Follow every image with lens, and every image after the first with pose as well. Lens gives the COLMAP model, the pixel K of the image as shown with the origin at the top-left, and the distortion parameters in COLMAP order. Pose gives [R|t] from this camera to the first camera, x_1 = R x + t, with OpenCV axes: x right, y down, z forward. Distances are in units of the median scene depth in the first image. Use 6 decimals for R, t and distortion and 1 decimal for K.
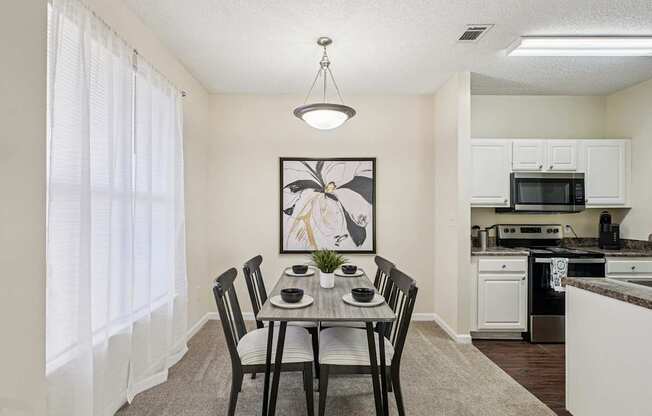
lens RADIAL K [[321.3, 0, 314.1], [0, 321.3, 209.2], [0, 0, 1]] dist [-0.006900, -0.001286]
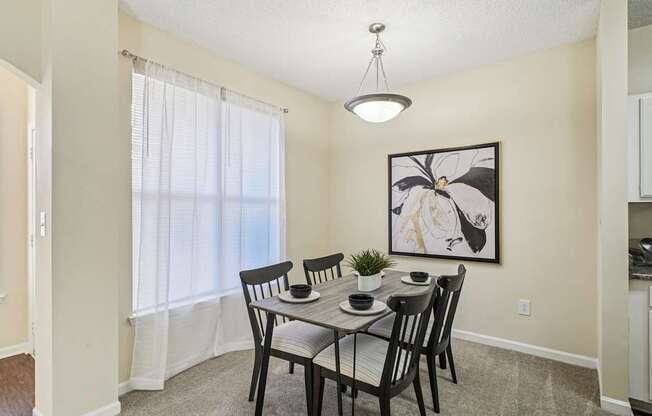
lens RADIAL K [[321.3, 0, 330.8], [0, 321.3, 210.1], [0, 0, 1]] dist [-0.006900, -0.001286]
pose [[0.800548, -0.005064, -0.599247, 0.338604], [0.004934, 0.999986, -0.001858, 0.006503], [0.599248, -0.001470, 0.800562, 0.121572]]
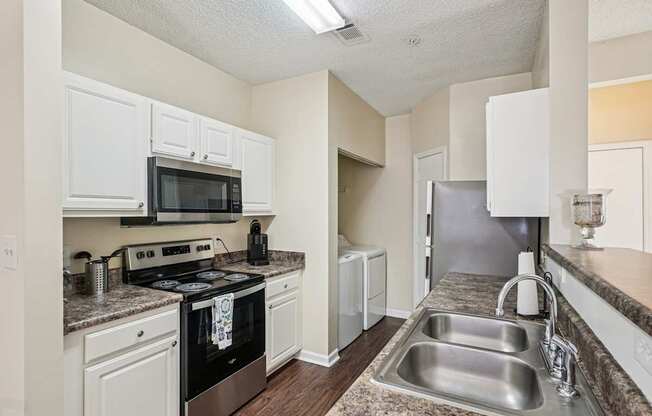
lens RADIAL K [[321.3, 0, 324.9], [0, 321.3, 213.3], [0, 0, 1]] dist [-0.006900, -0.001286]
pose [[0.459856, -0.004750, 0.887981, 0.234269], [-0.007708, 0.999927, 0.009341, -0.018495], [-0.887960, -0.011140, 0.459785, 0.430177]]
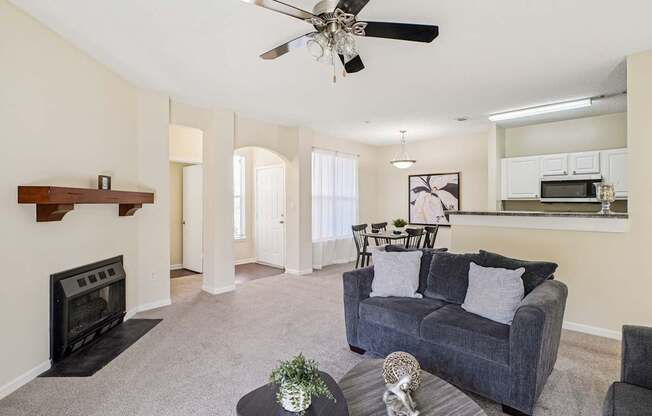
lens RADIAL K [[321.3, 0, 322.5], [0, 321.3, 204.2], [0, 0, 1]] dist [-0.006900, -0.001286]
pose [[0.735075, 0.000243, -0.677986, 0.839206], [0.004256, 0.999979, 0.004973, 0.002254], [0.677973, -0.006541, 0.735058, -0.794868]]
